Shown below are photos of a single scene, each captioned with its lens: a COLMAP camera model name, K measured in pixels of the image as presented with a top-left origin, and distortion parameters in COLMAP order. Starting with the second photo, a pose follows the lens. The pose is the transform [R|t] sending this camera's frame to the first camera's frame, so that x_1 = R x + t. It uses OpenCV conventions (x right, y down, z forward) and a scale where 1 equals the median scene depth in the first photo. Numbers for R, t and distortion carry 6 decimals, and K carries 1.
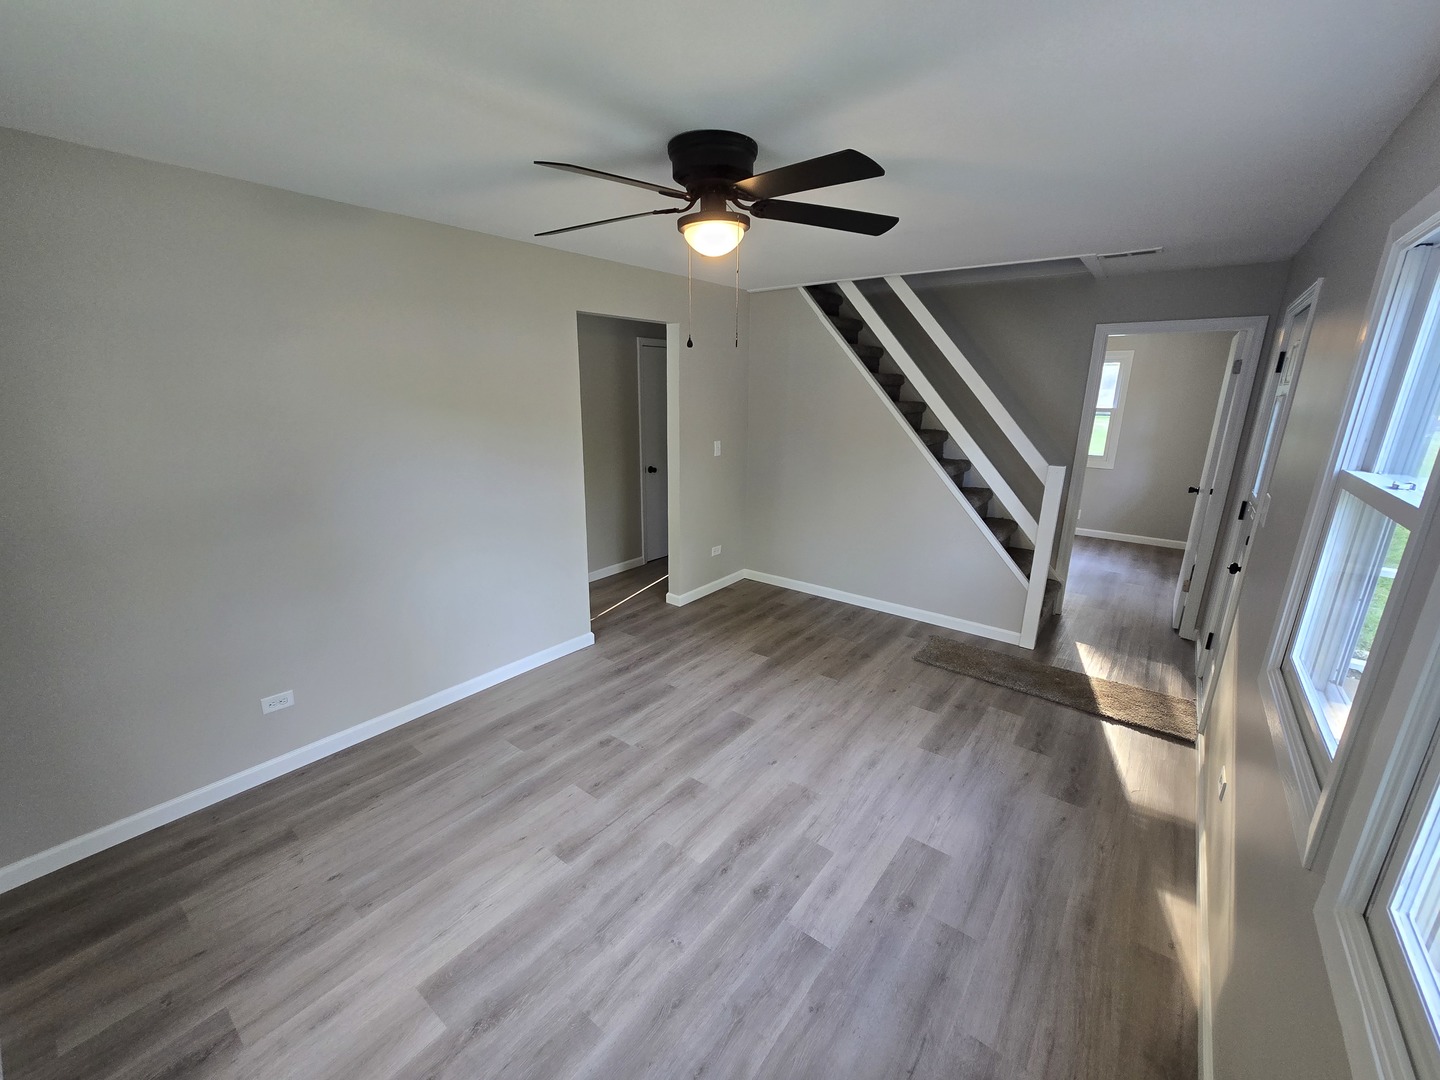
lens RADIAL K [[590.1, 0, 723.2], [0, 590.1, 546.1], [0, 0, 1]] dist [-0.001196, -0.000222]
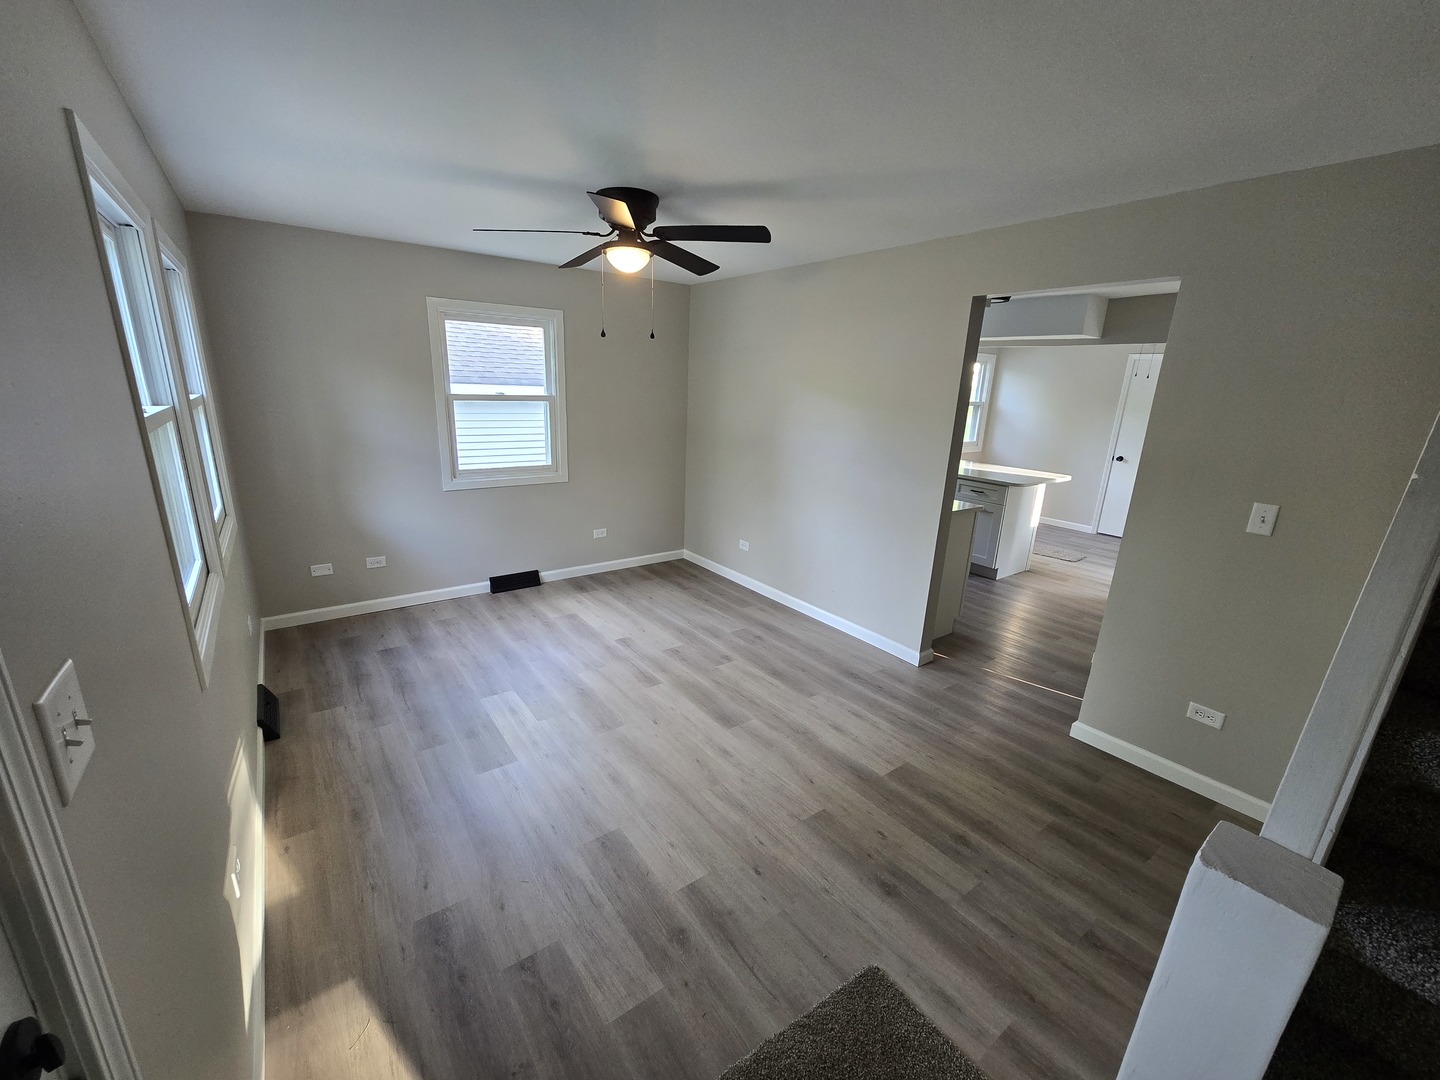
lens RADIAL K [[590.1, 0, 710.9], [0, 590.1, 549.3], [0, 0, 1]] dist [-0.001196, -0.000222]
pose [[-0.286192, 0.241026, -0.927362, 0.927556], [-0.288800, 0.901137, 0.323336, -0.275228], [0.913613, 0.360359, -0.188290, 1.128987]]
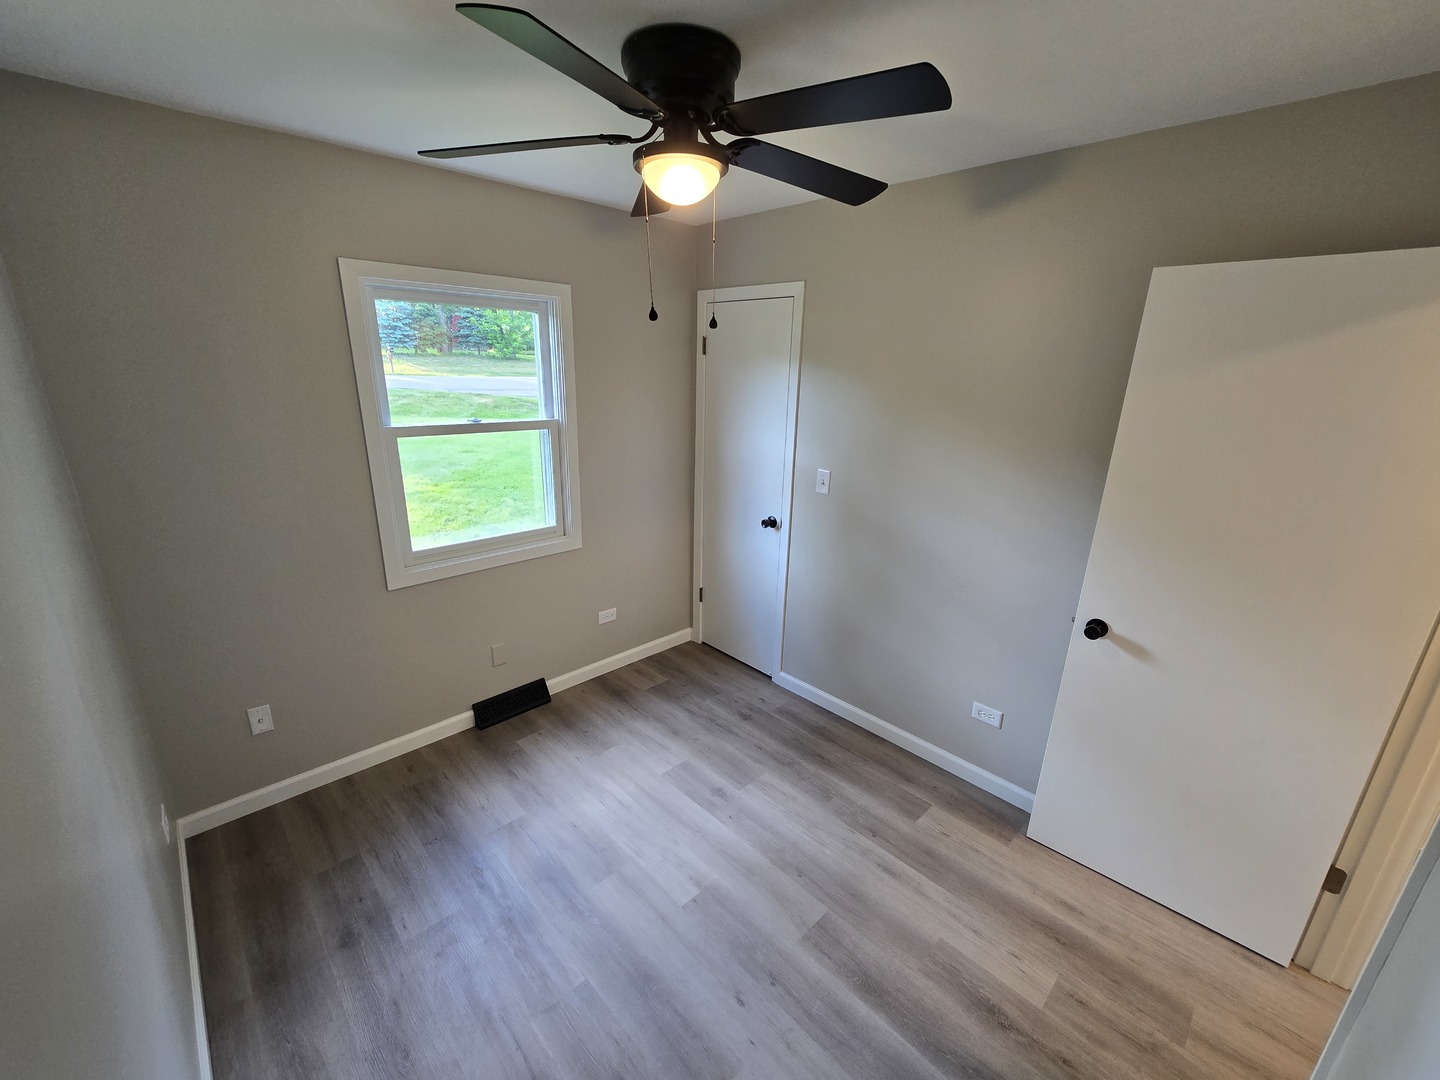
lens RADIAL K [[590.1, 0, 717.1], [0, 590.1, 549.4], [0, 0, 1]] dist [-0.001196, -0.000222]
pose [[-0.151396, 0.292625, -0.944166, 0.461997], [-0.295635, 0.898051, 0.325737, -0.224531], [0.943228, 0.328444, -0.049451, 0.677166]]
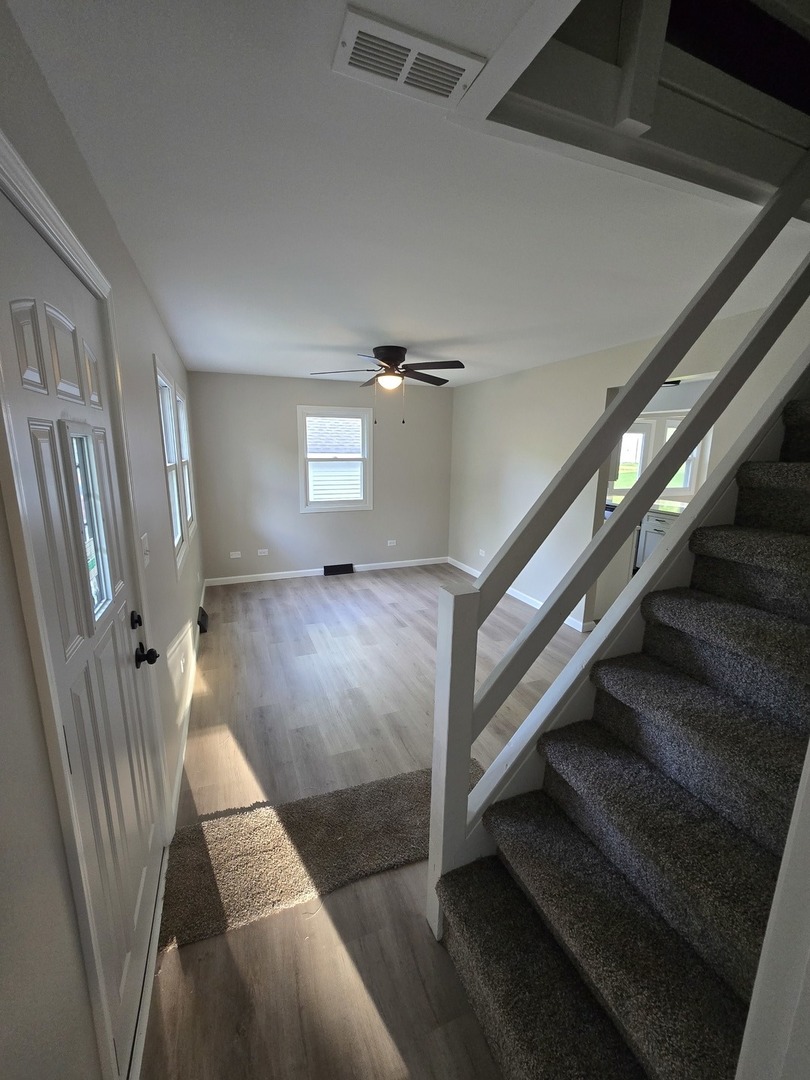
lens RADIAL K [[442.5, 0, 394.1], [0, 442.5, 539.3], [0, 0, 1]] dist [-0.001196, -0.000222]
pose [[-0.526243, 0.156675, -0.835776, 1.123134], [-0.237915, 0.916495, 0.321610, -0.346882], [0.816373, 0.368089, -0.445024, 1.414246]]
